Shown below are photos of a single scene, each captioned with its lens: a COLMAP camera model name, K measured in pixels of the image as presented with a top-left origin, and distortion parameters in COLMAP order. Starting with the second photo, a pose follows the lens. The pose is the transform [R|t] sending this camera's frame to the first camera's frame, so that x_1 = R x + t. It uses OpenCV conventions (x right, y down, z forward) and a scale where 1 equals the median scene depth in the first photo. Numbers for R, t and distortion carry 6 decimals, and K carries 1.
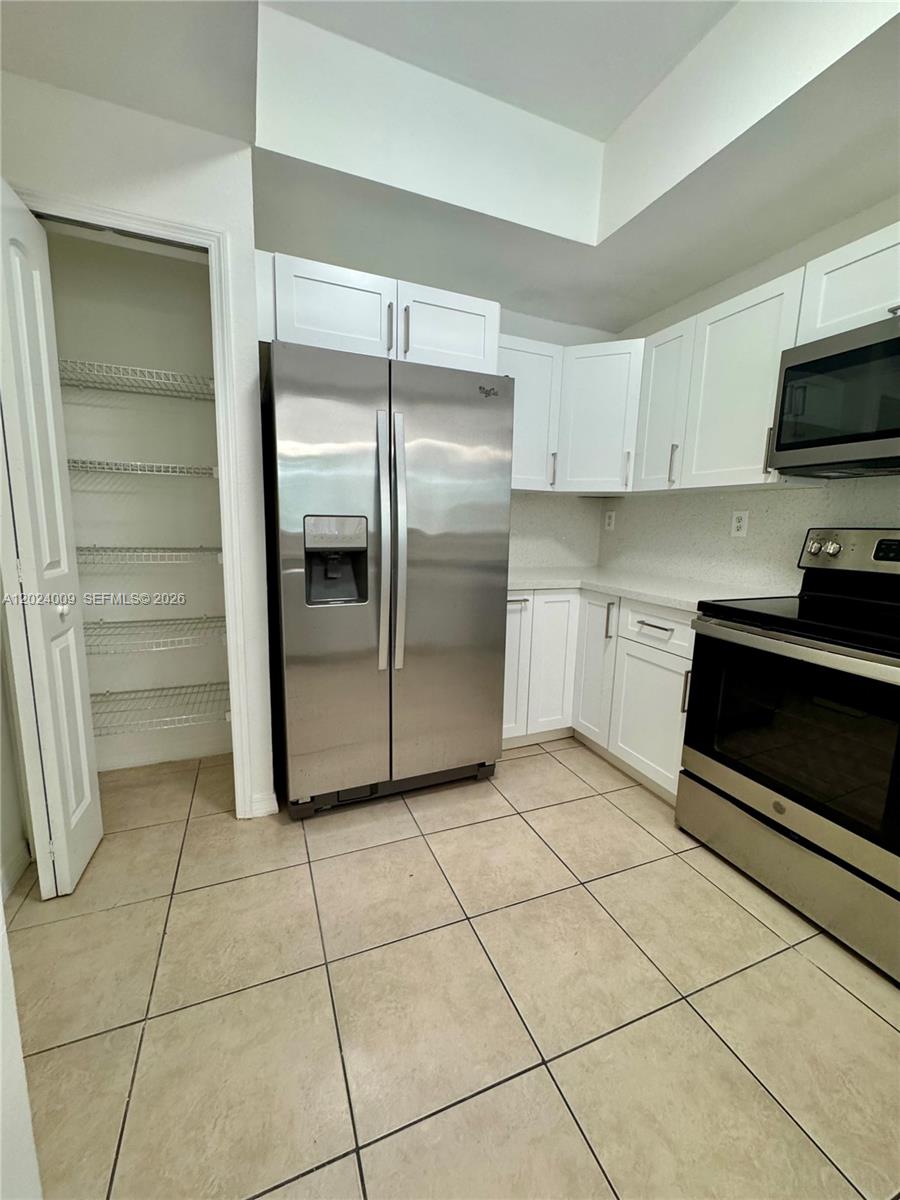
lens RADIAL K [[482.1, 0, 452.2], [0, 482.1, 596.9], [0, 0, 1]] dist [-0.001637, 0.000770]
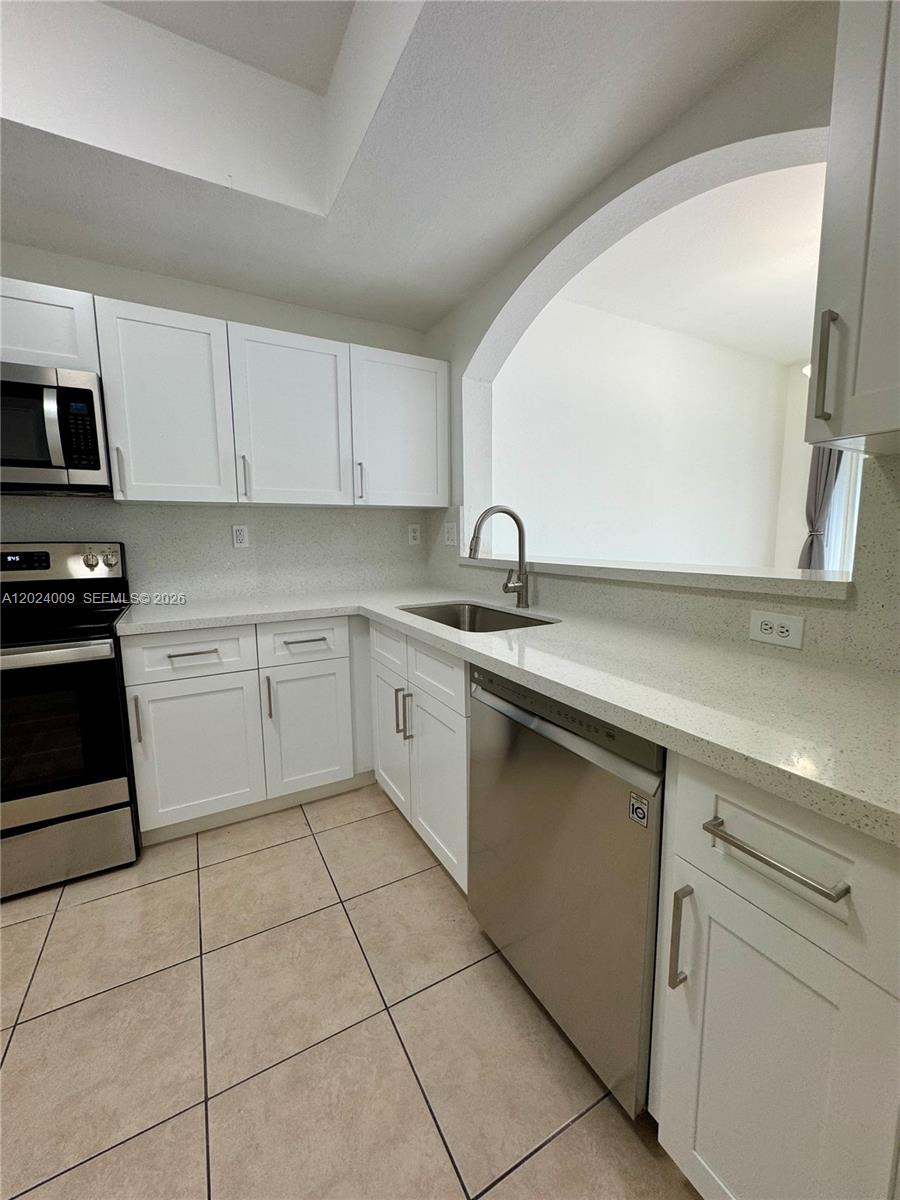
lens RADIAL K [[482.1, 0, 451.3], [0, 482.1, 598.6], [0, 0, 1]] dist [-0.001637, 0.000770]
pose [[-0.111568, -0.155142, 0.981572, -0.266575], [0.162250, 0.971641, 0.172014, -0.024398], [-0.980422, 0.178451, -0.083233, 0.030115]]
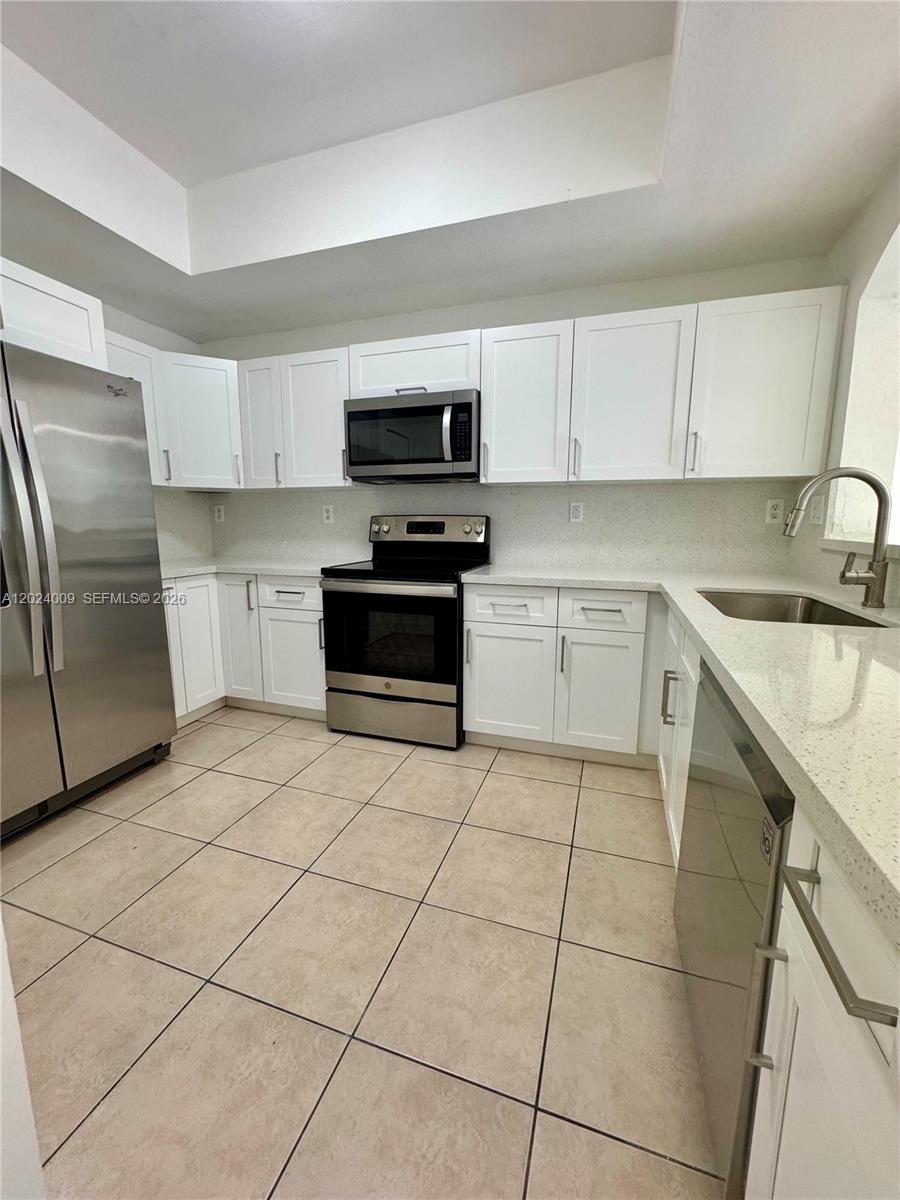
lens RADIAL K [[482.1, 0, 450.8], [0, 482.1, 598.2], [0, 0, 1]] dist [-0.001637, 0.000770]
pose [[0.655133, -0.142855, 0.741885, -0.263191], [0.132138, 0.988491, 0.073654, 0.036267], [-0.743868, 0.049778, 0.666470, -0.199162]]
